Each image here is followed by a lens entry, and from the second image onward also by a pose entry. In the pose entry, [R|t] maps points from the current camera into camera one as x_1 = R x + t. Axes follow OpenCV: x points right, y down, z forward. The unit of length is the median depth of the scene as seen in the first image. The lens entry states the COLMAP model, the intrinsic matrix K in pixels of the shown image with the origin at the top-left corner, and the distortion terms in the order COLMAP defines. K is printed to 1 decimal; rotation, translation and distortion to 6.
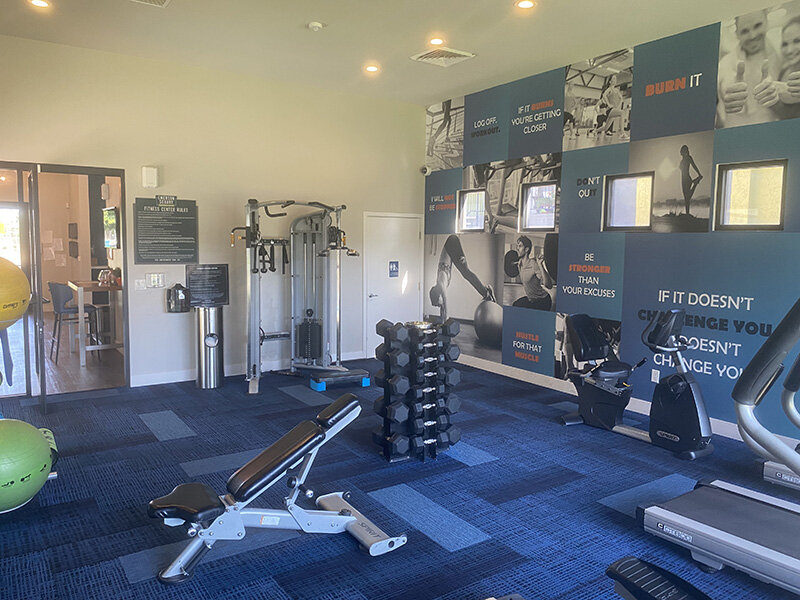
lens RADIAL K [[616.5, 0, 404.2], [0, 616.5, 299.6], [0, 0, 1]] dist [-0.022182, -0.011451]
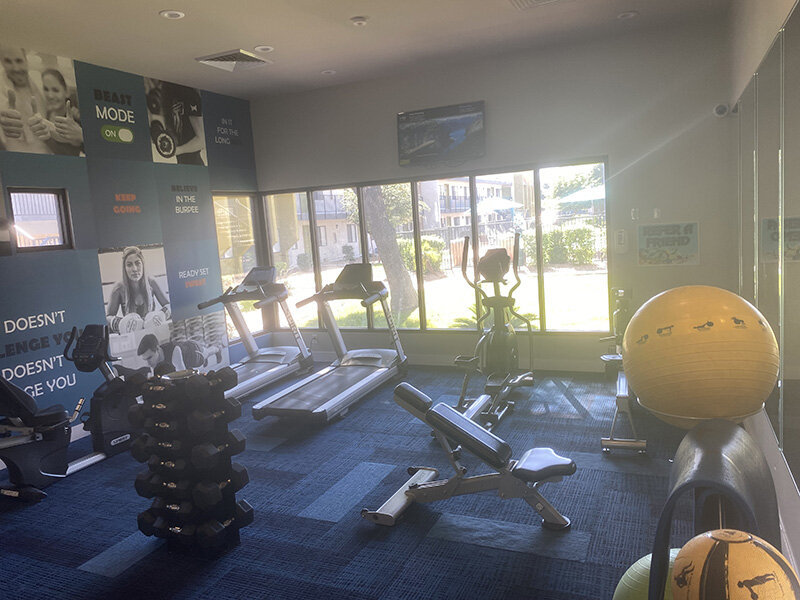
lens RADIAL K [[616.5, 0, 403.6], [0, 616.5, 297.5], [0, 0, 1]] dist [-0.022182, -0.011451]
pose [[-0.548088, -0.072129, 0.833305, -0.675929], [0.142147, 0.973750, 0.177780, -0.132042], [-0.824253, 0.215891, -0.523448, 1.037014]]
